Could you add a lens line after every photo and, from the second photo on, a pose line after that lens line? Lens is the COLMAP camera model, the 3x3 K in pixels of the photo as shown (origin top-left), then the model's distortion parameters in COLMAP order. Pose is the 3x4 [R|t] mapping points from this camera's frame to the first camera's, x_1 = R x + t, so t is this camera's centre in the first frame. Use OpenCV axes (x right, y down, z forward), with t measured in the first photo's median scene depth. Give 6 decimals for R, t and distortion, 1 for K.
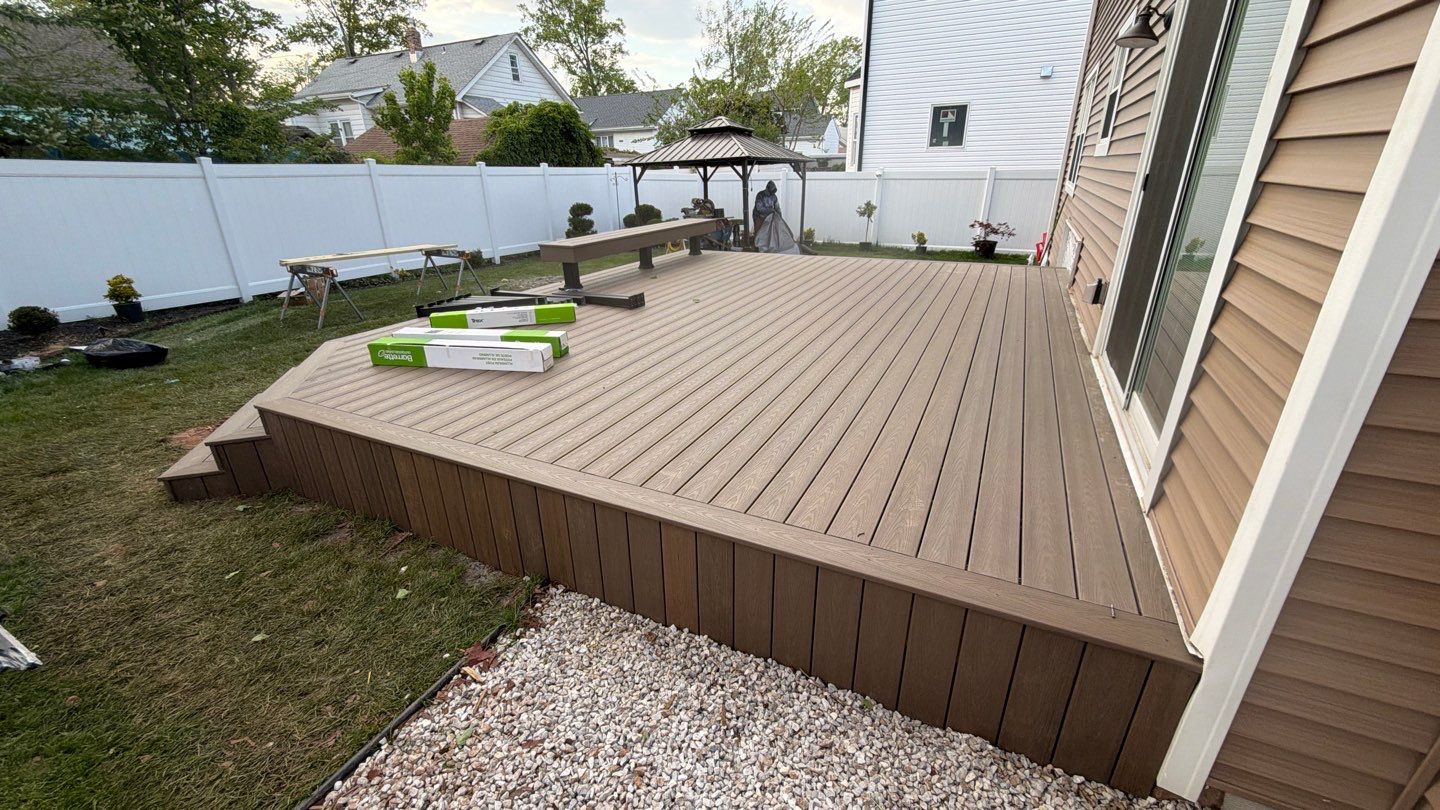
lens RADIAL K [[575.0, 0, 720.0], [0, 575.0, 405.0], [0, 0, 1]] dist [0.003215, 0.000035]
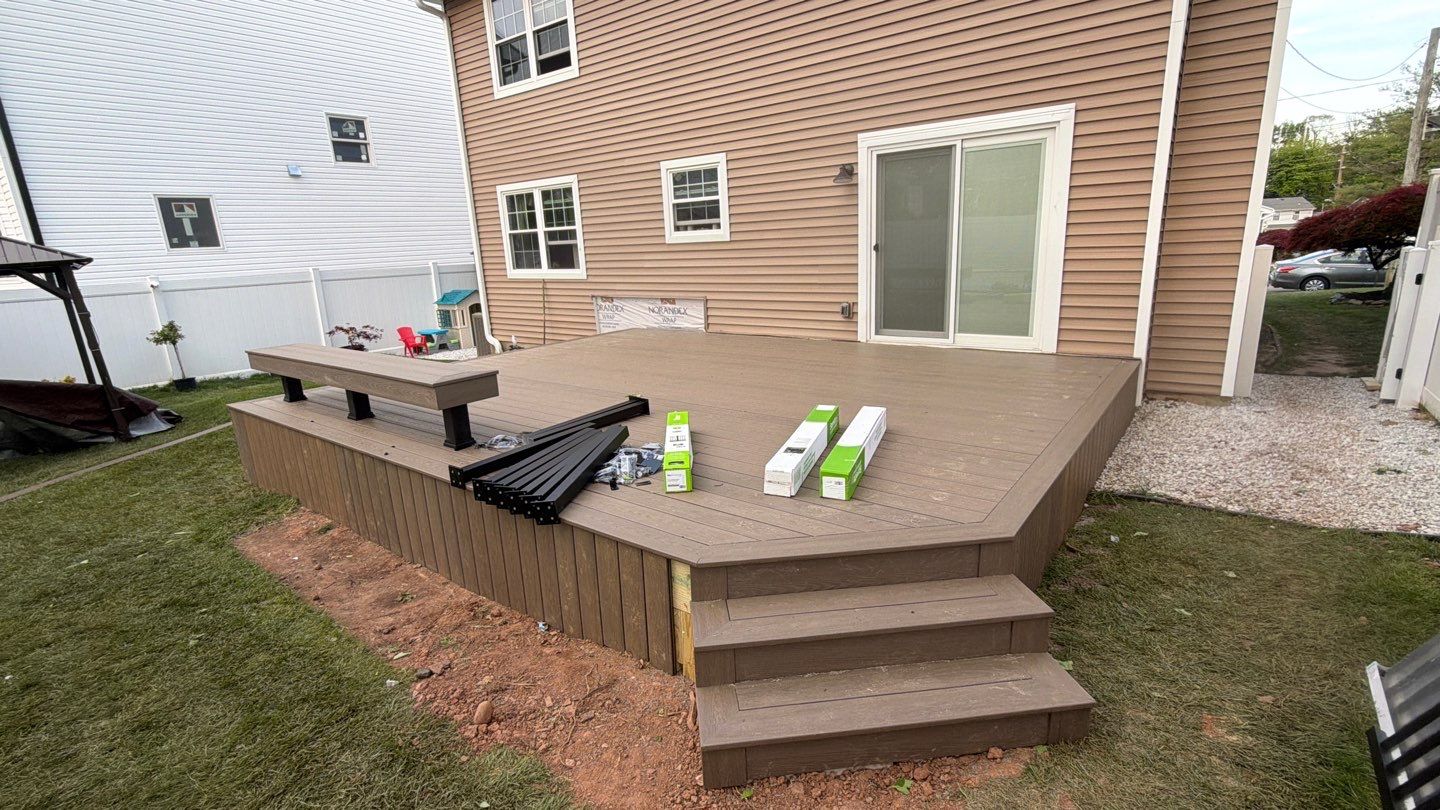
lens RADIAL K [[659.3, 0, 722.3], [0, 659.3, 407.3], [0, 0, 1]] dist [0.003245, -0.000334]
pose [[0.200980, -0.233669, 0.951318, -0.347586], [0.414330, 0.900268, 0.133596, -0.086285], [-0.887658, 0.367310, 0.277752, 0.214460]]
